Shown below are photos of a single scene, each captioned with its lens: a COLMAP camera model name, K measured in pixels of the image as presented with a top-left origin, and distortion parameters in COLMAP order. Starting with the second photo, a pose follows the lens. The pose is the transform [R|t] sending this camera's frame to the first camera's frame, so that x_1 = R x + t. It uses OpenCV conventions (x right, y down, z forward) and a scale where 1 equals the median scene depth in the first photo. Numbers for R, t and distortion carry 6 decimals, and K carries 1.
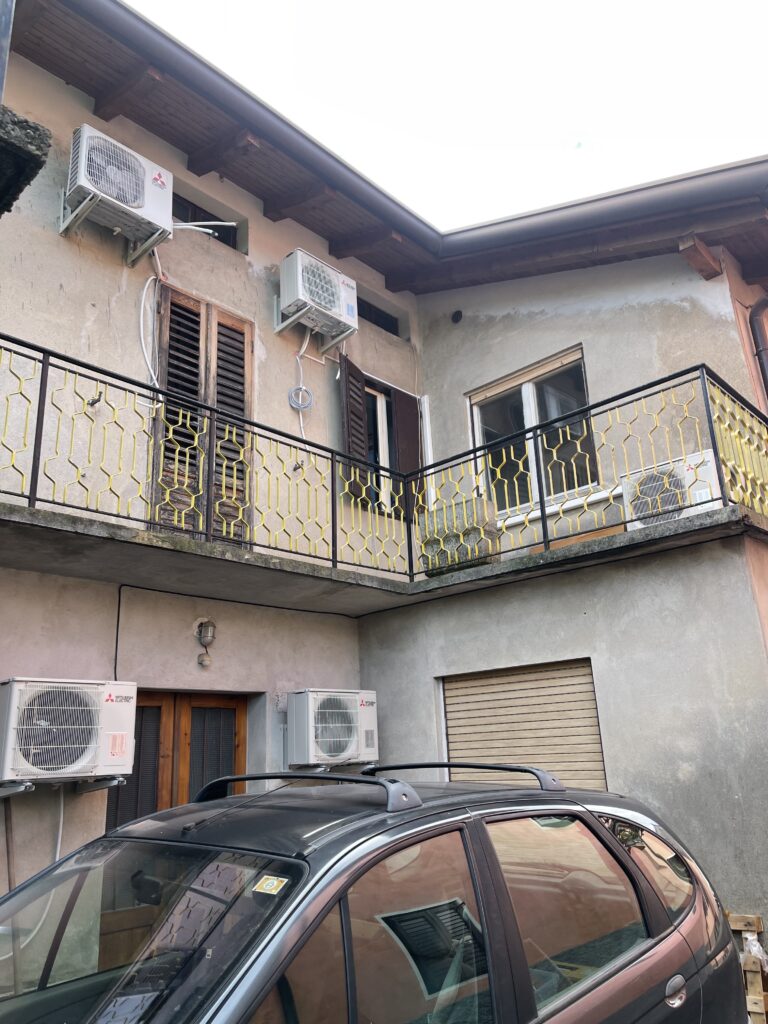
lens RADIAL K [[762.7, 0, 380.2], [0, 762.7, 518.1], [0, 0, 1]] dist [0.063306, -0.088826]
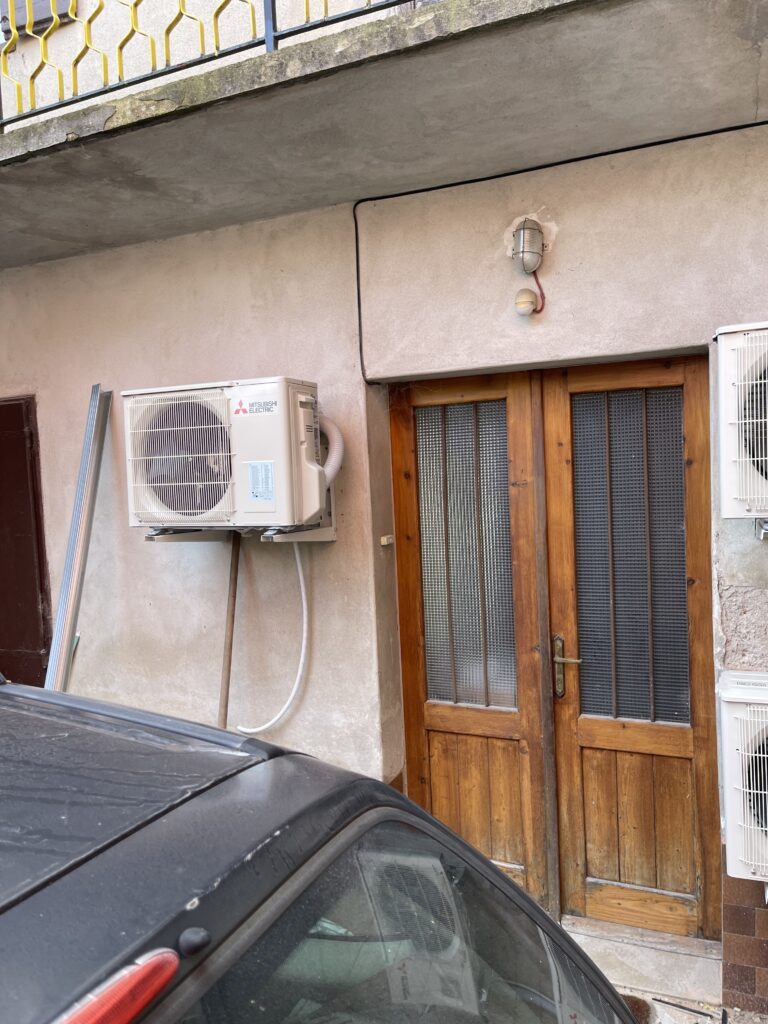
lens RADIAL K [[762.7, 0, 378.8], [0, 762.7, 516.8], [0, 0, 1]] dist [0.063306, -0.088826]
pose [[0.327622, 0.087992, -0.940703, 0.217472], [0.311522, 0.929915, 0.195478, 0.189669], [0.891974, -0.357093, 0.277249, 0.740256]]
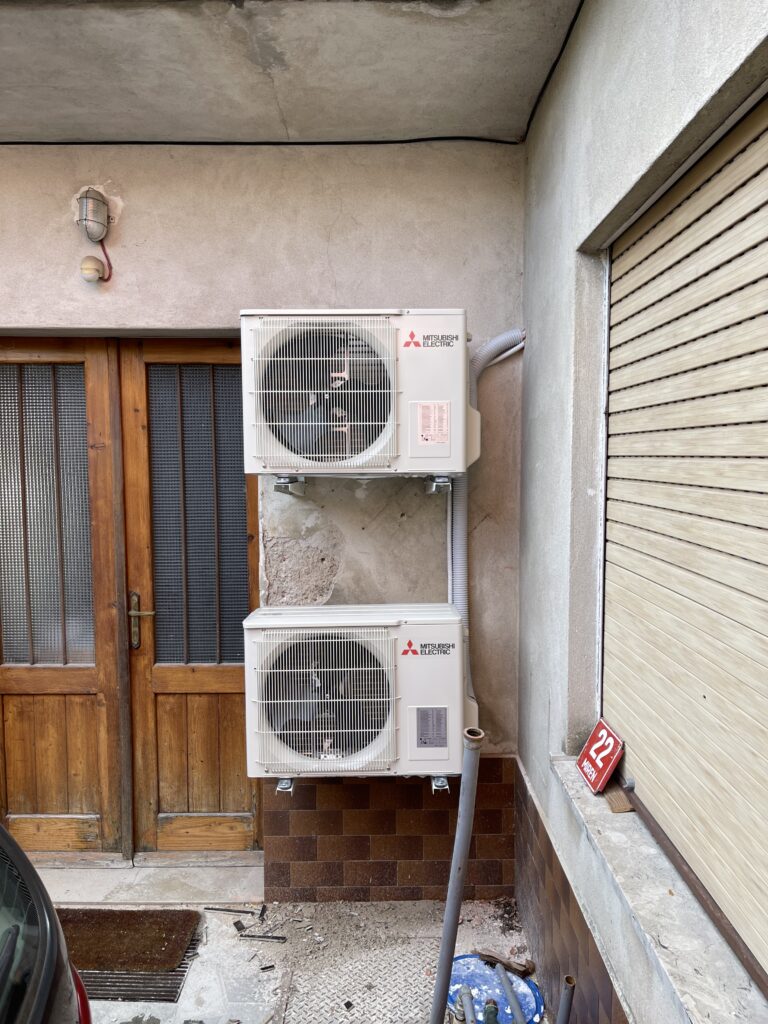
lens RADIAL K [[762.7, 0, 393.5], [0, 762.7, 519.4], [0, 0, 1]] dist [0.063306, -0.088826]
pose [[0.684566, 0.101658, -0.721828, 0.302921], [0.190578, 0.930828, 0.311833, 0.221284], [0.703598, -0.351035, 0.617839, 0.774246]]
